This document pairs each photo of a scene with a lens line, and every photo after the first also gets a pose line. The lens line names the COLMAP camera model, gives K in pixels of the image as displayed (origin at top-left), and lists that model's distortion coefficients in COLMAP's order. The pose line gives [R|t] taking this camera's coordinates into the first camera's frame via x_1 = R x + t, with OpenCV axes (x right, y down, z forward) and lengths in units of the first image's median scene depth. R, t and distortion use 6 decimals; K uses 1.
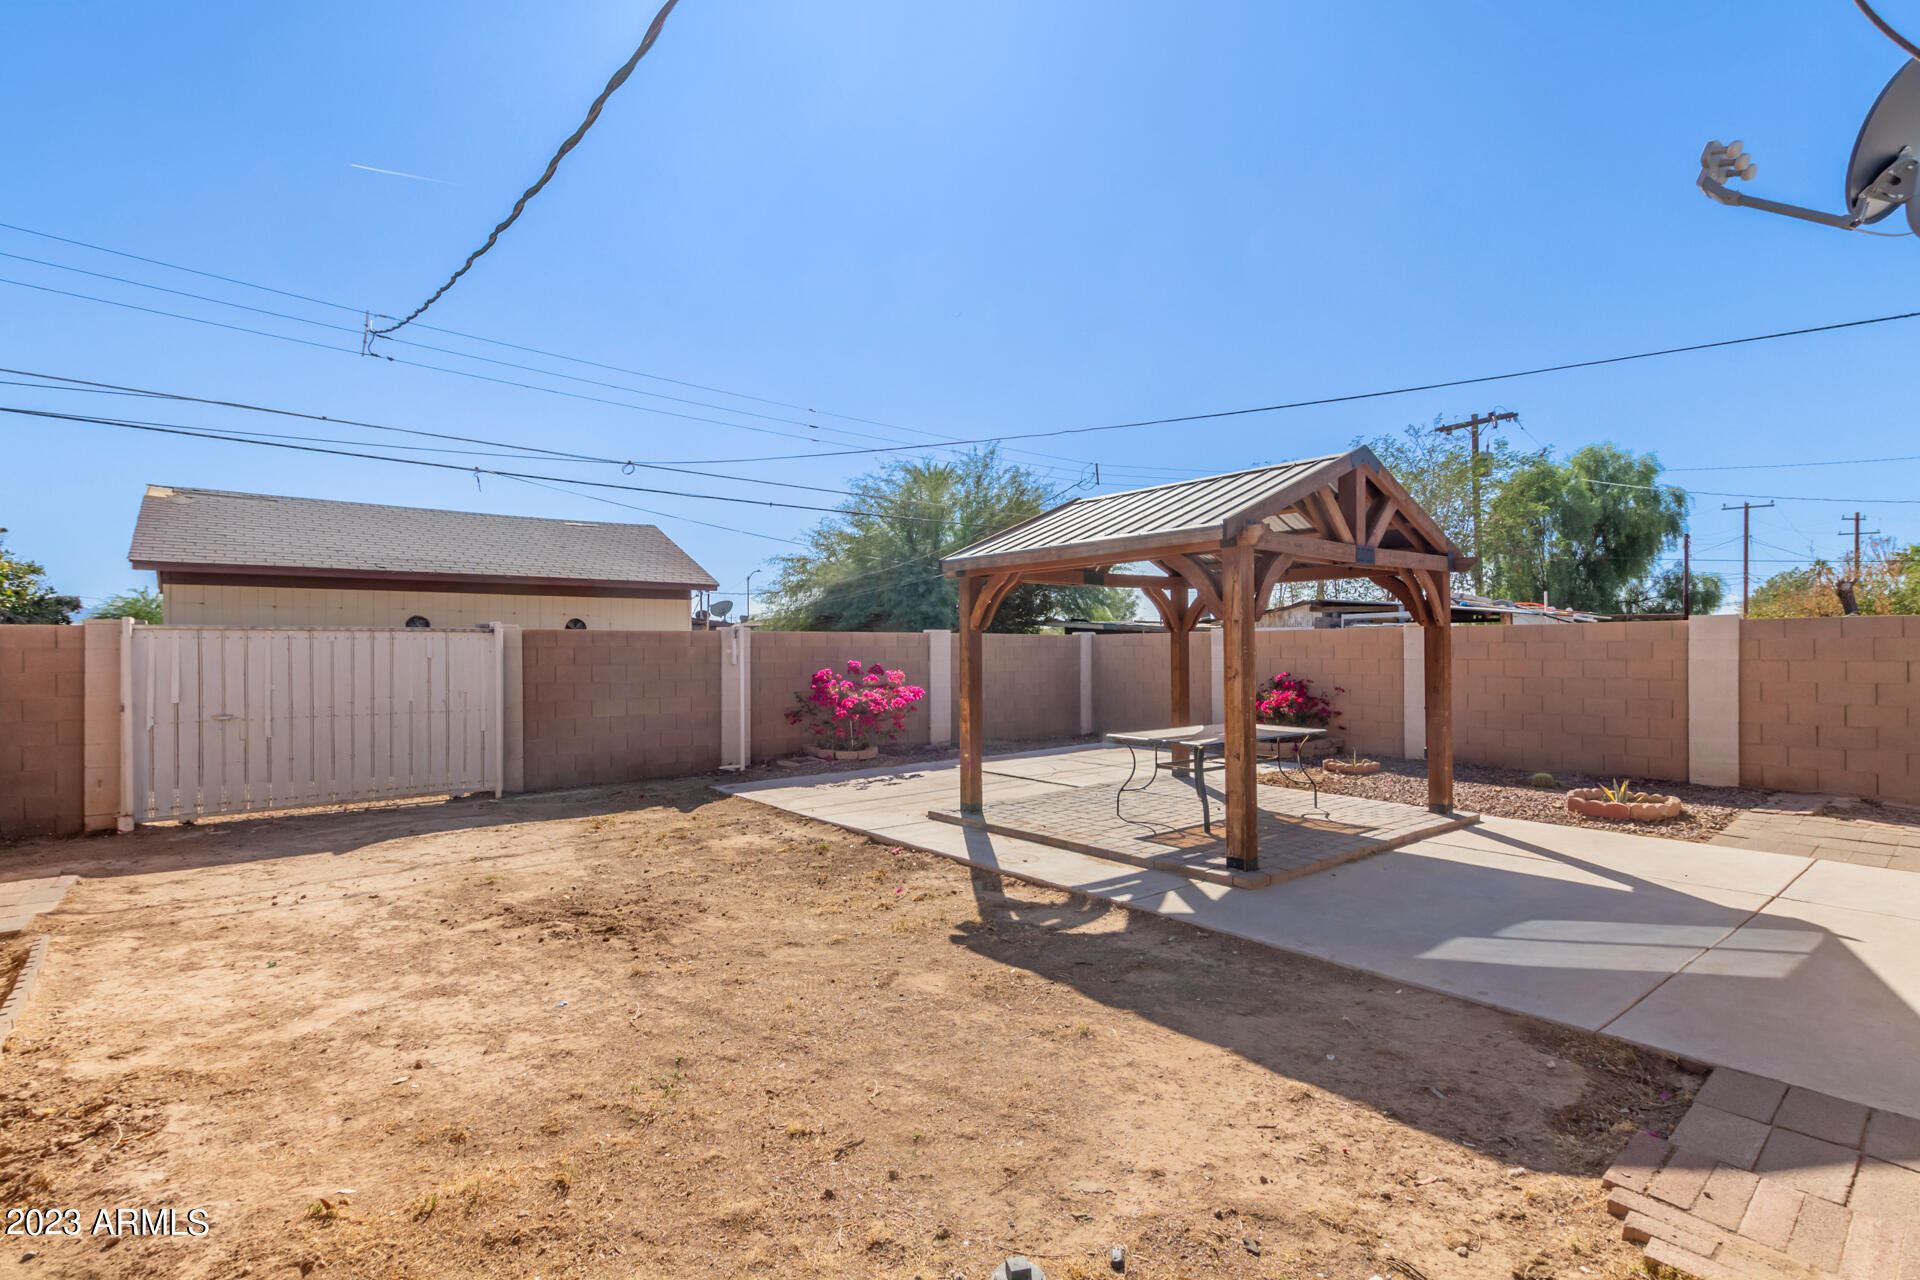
lens RADIAL K [[885.0, 0, 956.7], [0, 885.0, 655.4], [0, 0, 1]] dist [0.010401, -0.001114]
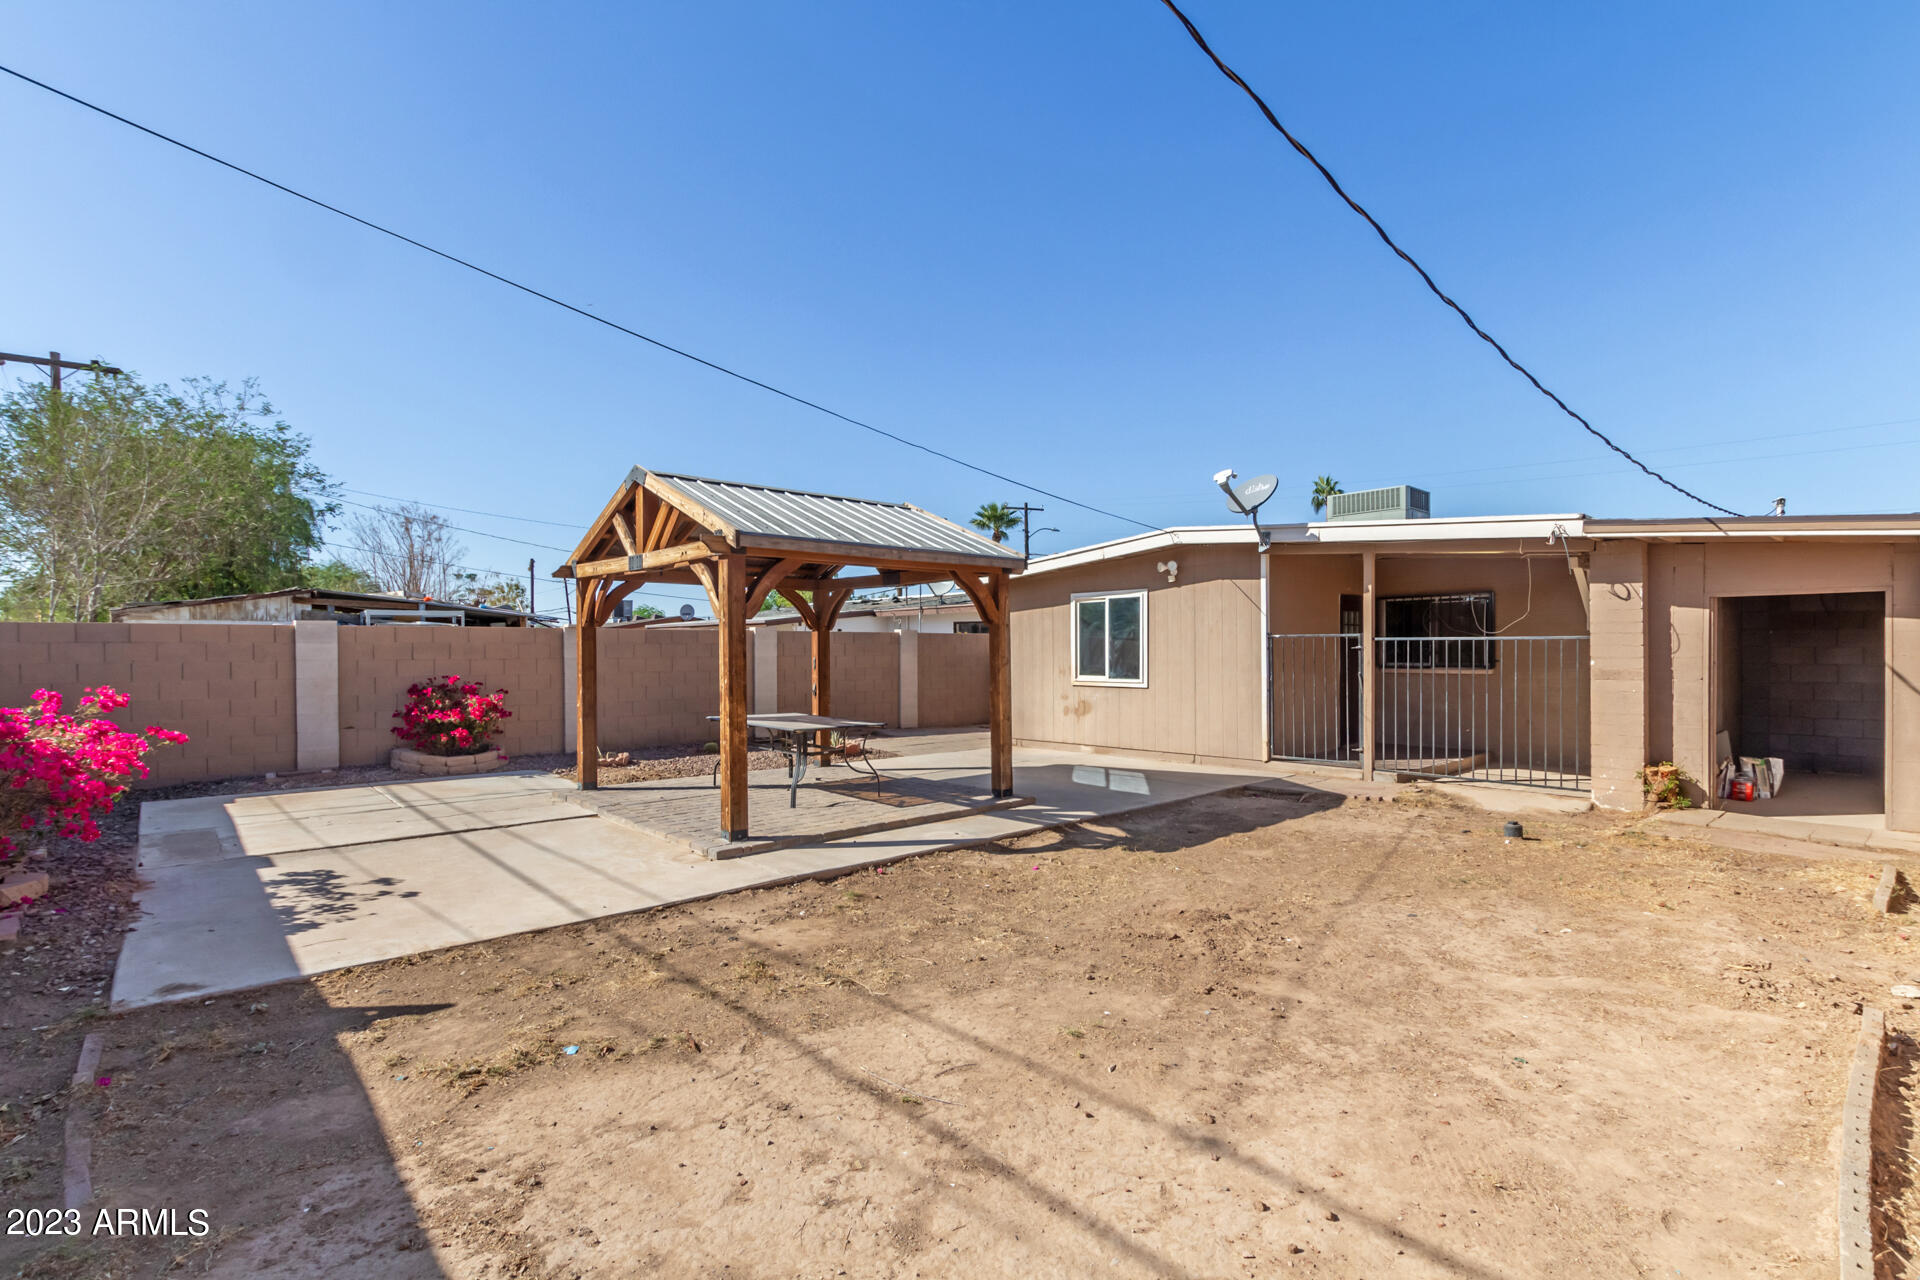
lens RADIAL K [[885.0, 0, 954.1], [0, 885.0, 639.1], [0, 0, 1]] dist [0.010401, -0.001114]
pose [[-0.043293, 0.017579, 0.998908, -1.461401], [0.009629, 0.999806, -0.017177, 0.009333], [-0.999016, 0.008875, -0.043453, 1.469959]]
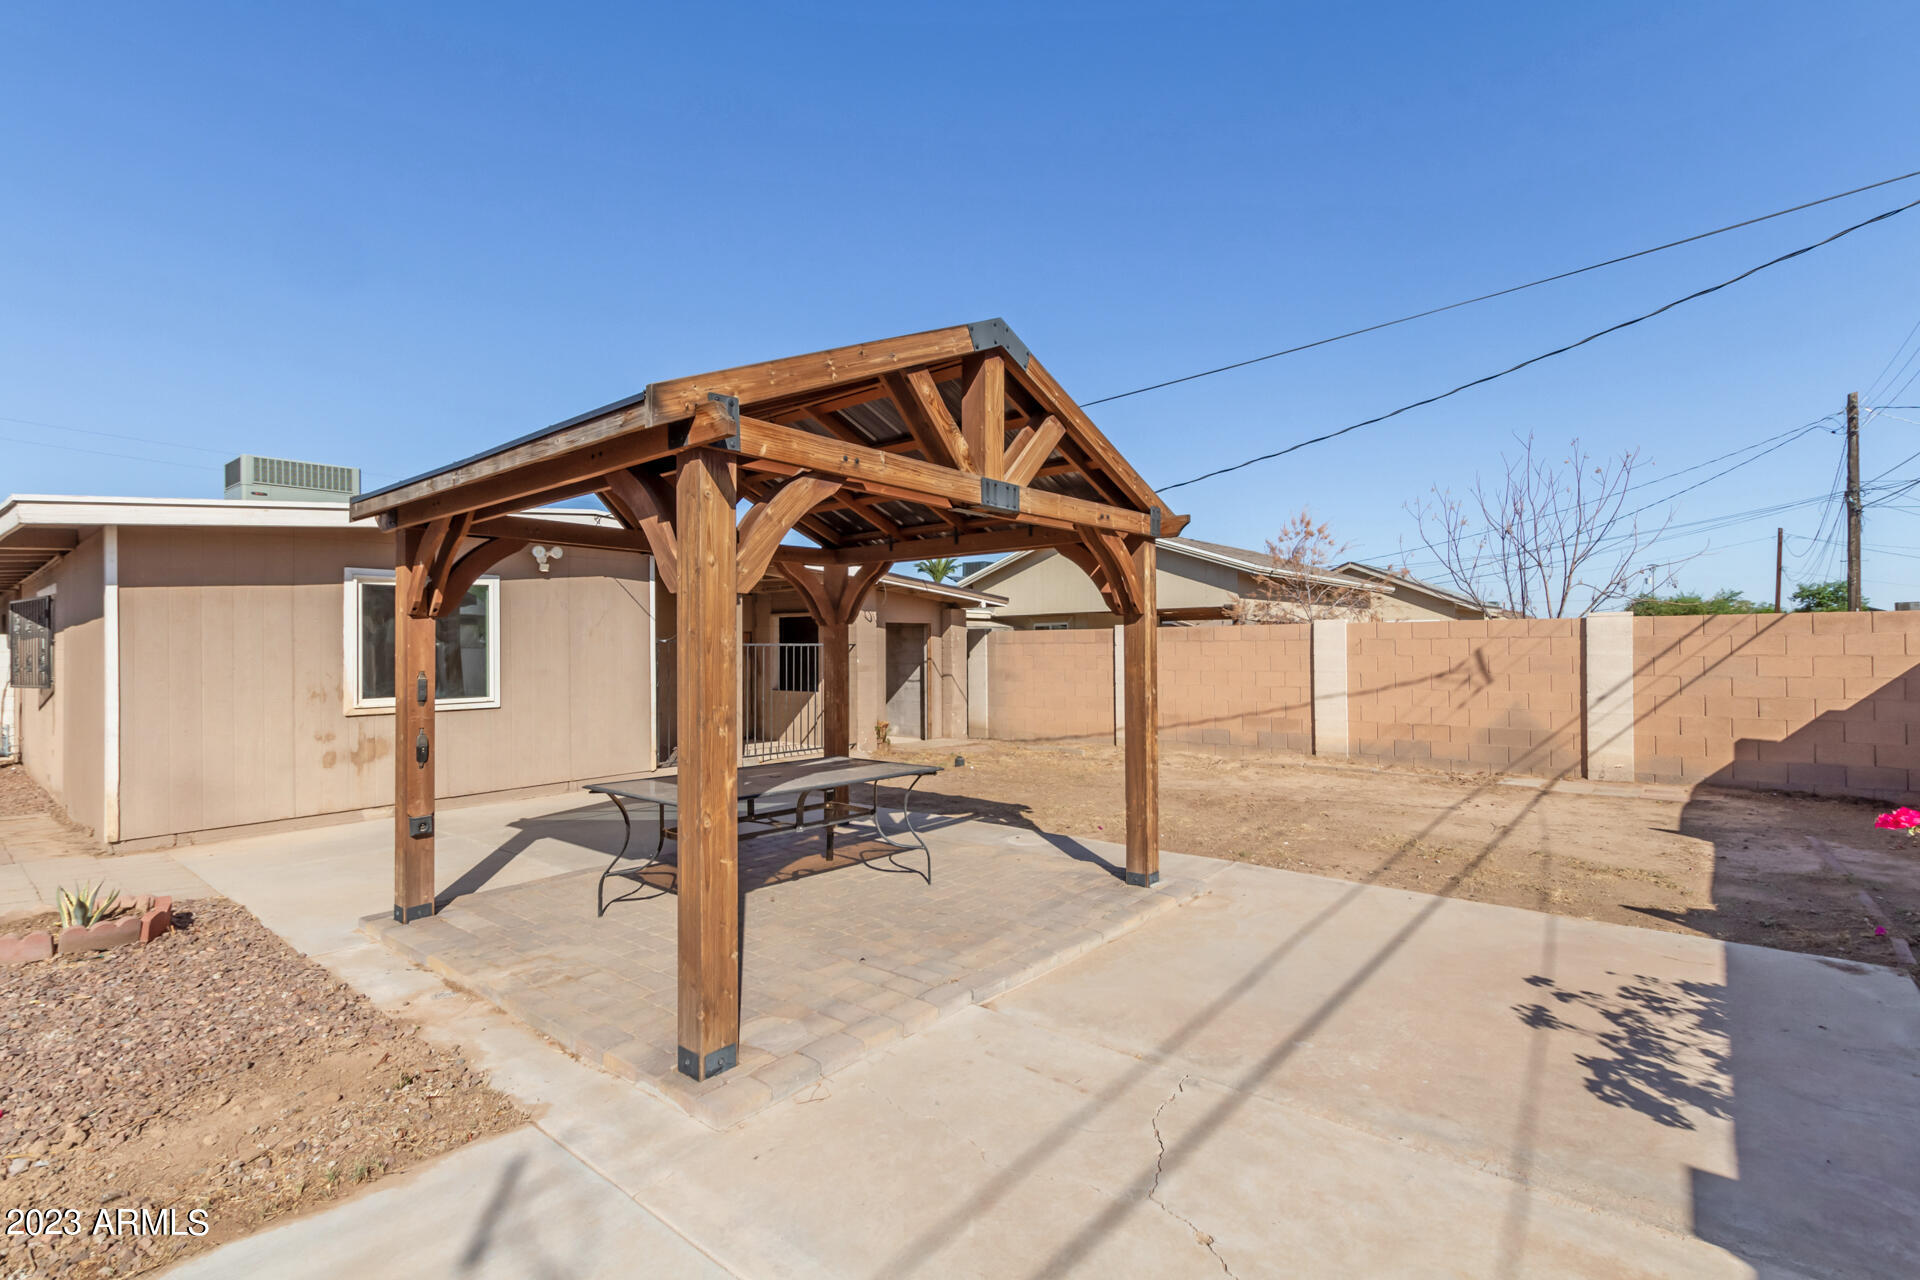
lens RADIAL K [[885.0, 0, 956.1], [0, 885.0, 639.1], [0, 0, 1]] dist [0.010401, -0.001114]
pose [[-0.982880, 0.011646, -0.183880, 0.546440], [0.011977, 0.999928, -0.000690, -0.024830], [0.183859, -0.002880, -0.982948, 2.953452]]
